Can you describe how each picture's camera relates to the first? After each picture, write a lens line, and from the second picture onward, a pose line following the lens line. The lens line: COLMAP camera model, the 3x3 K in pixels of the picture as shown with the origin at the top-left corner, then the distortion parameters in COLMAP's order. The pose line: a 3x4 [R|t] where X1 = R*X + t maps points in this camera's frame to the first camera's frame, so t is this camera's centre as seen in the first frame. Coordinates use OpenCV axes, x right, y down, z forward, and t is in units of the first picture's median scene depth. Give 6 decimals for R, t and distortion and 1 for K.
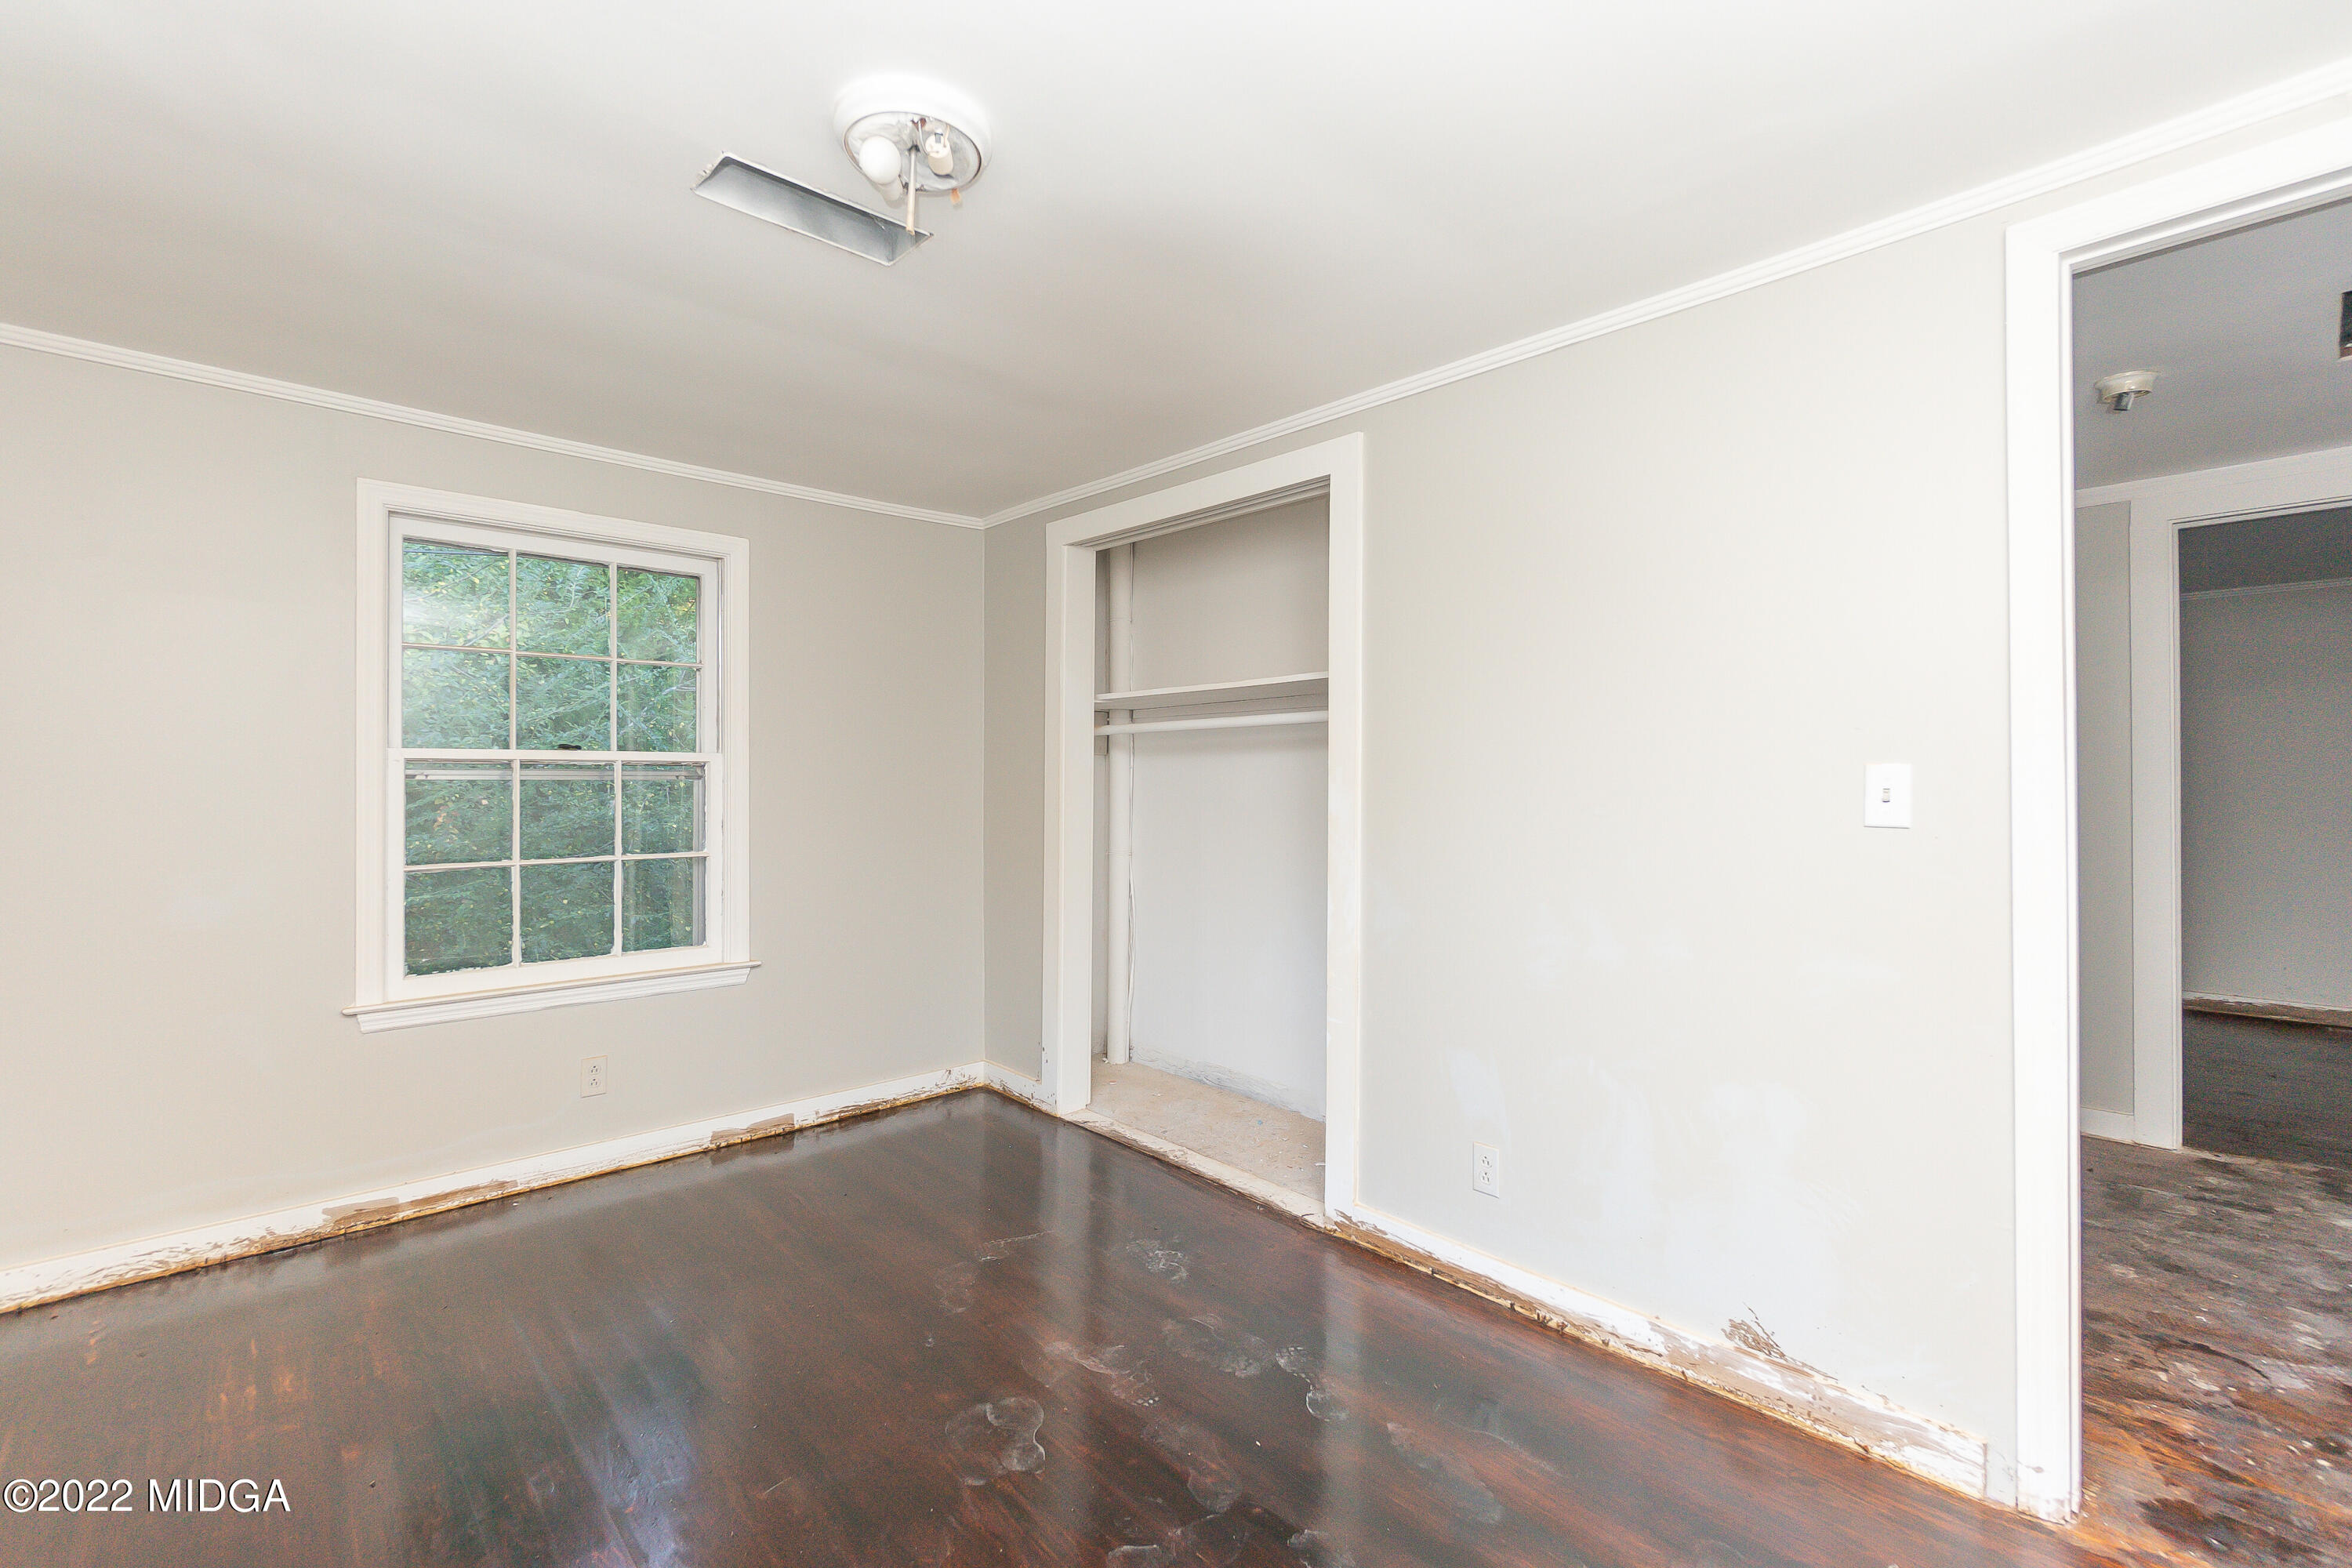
lens RADIAL K [[1013.7, 0, 1166.1], [0, 1013.7, 782.8], [0, 0, 1]] dist [-0.007936, 0.000762]
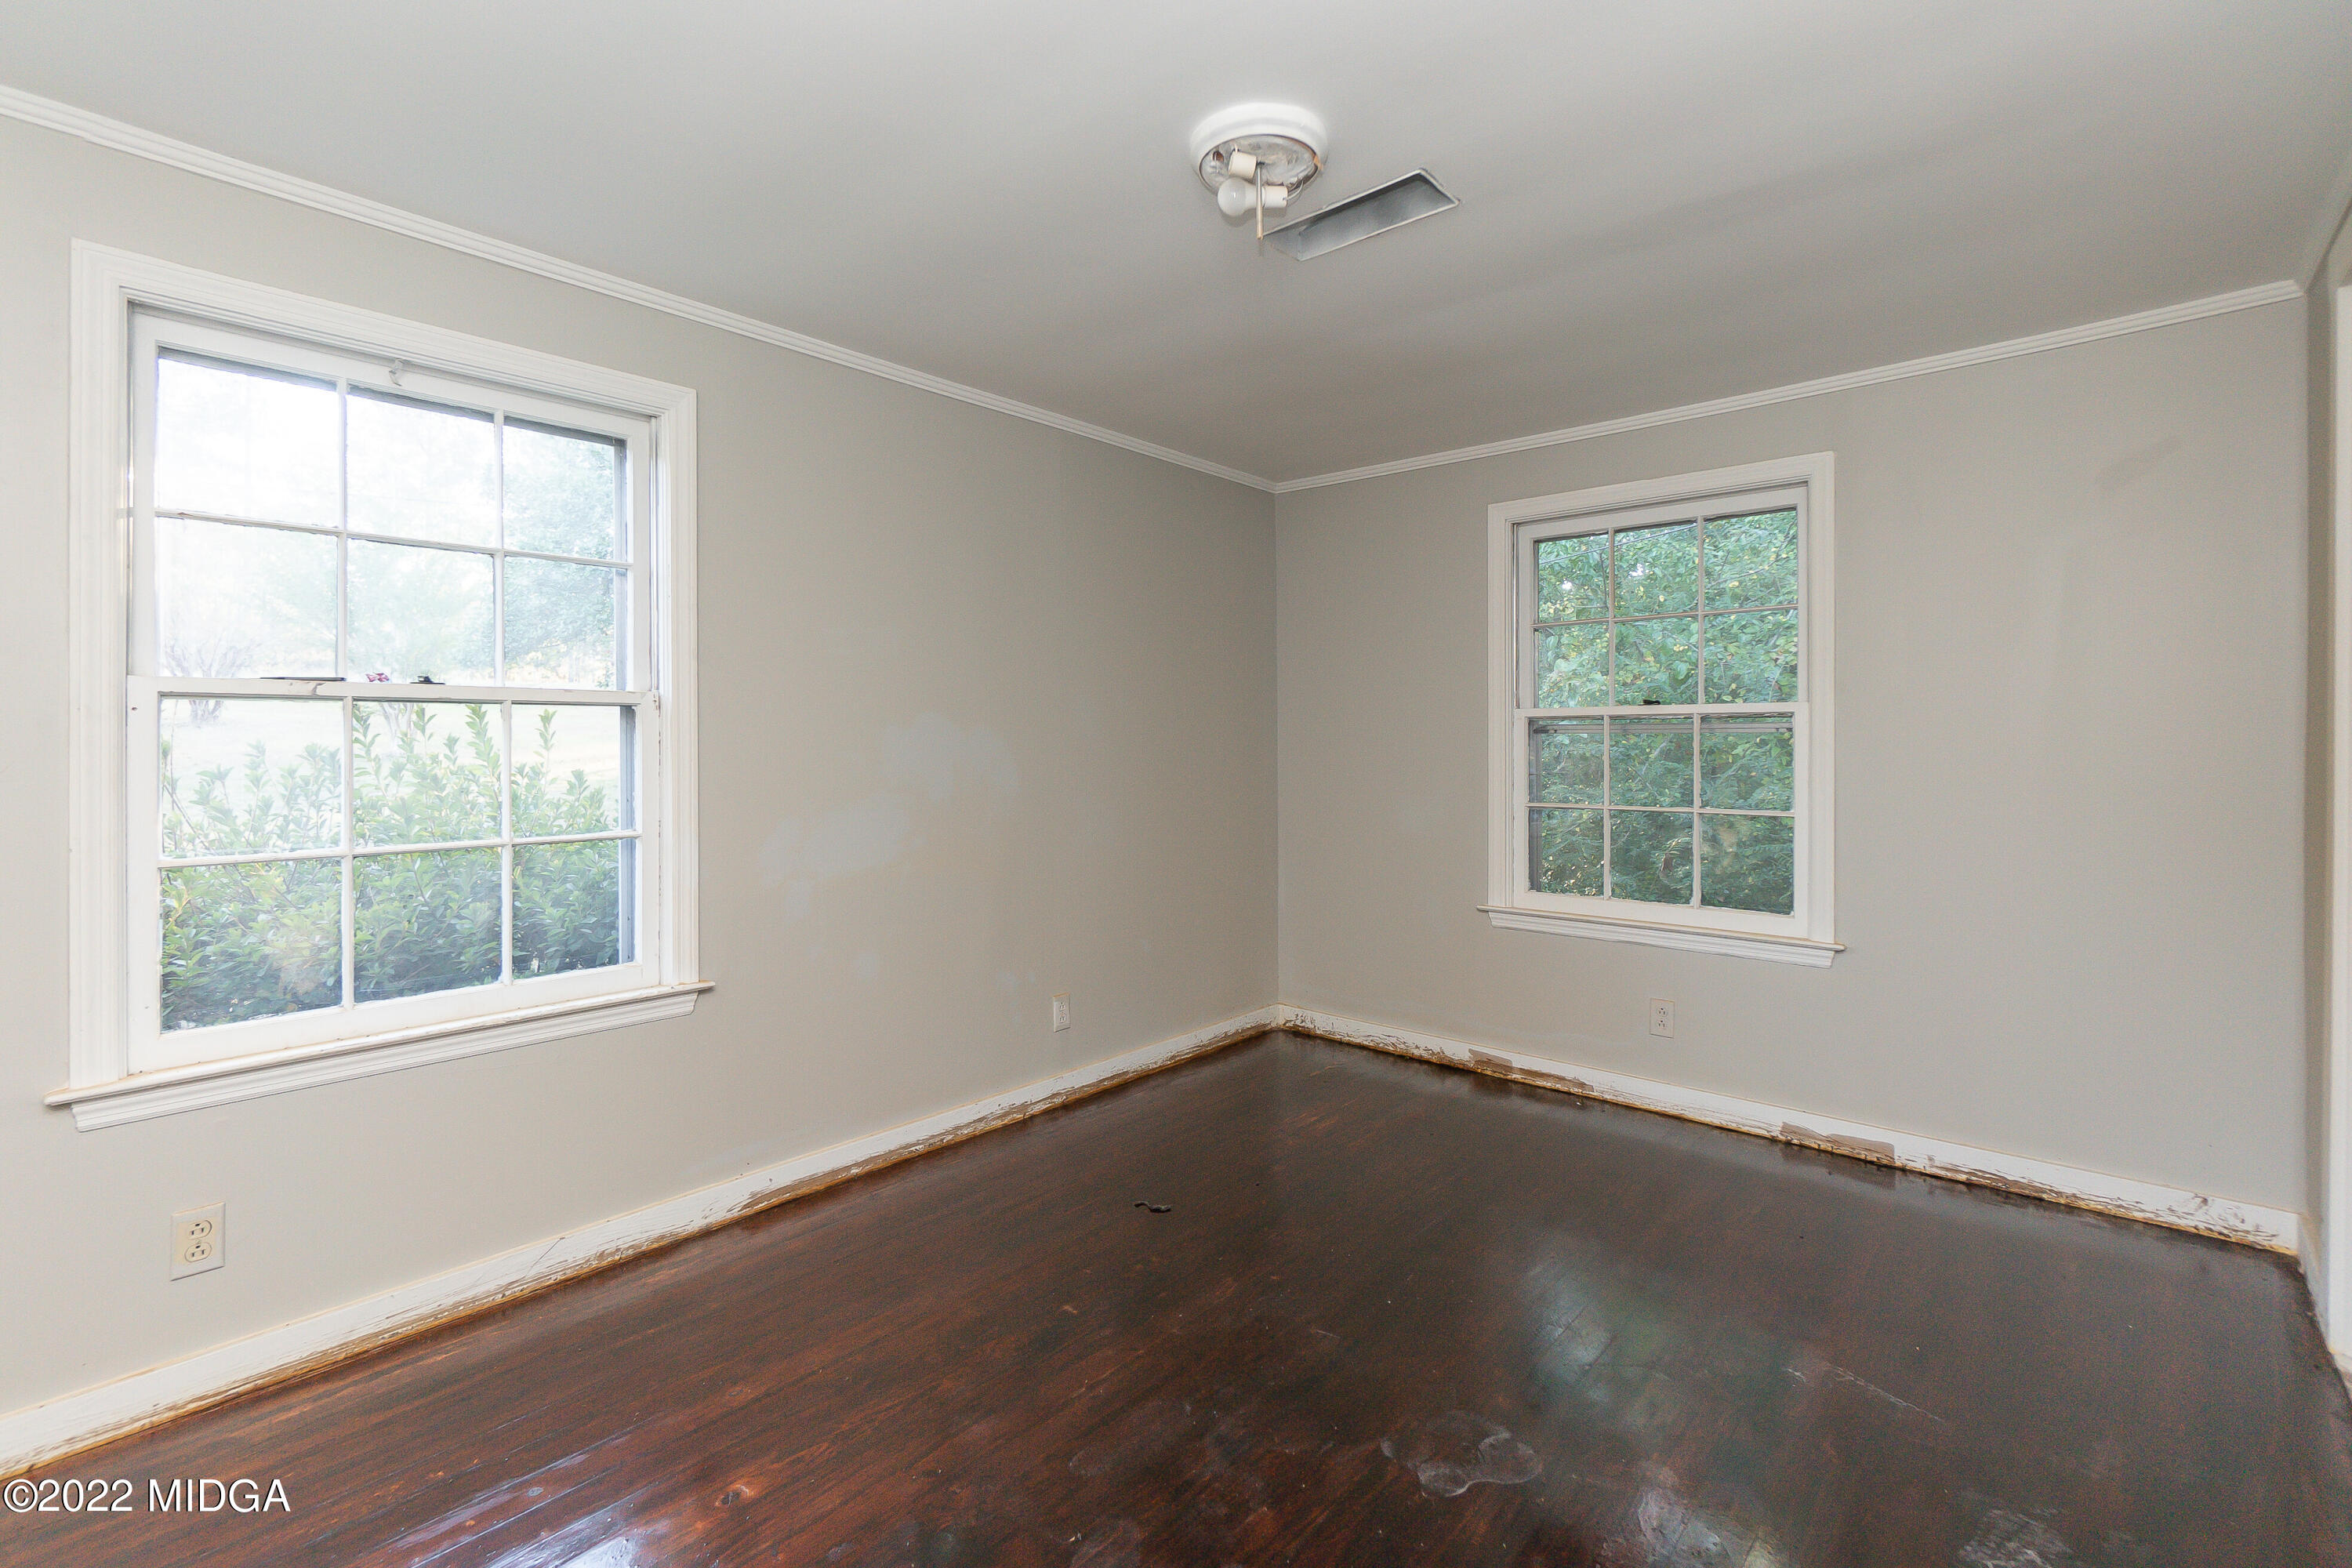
lens RADIAL K [[1013.7, 0, 1152.6], [0, 1013.7, 748.6], [0, 0, 1]] dist [-0.007936, 0.000762]
pose [[0.099063, 0.006885, -0.995057, 0.402810], [0.000947, 0.999975, 0.007013, 0.005354], [0.995081, -0.001637, 0.099054, 0.364104]]
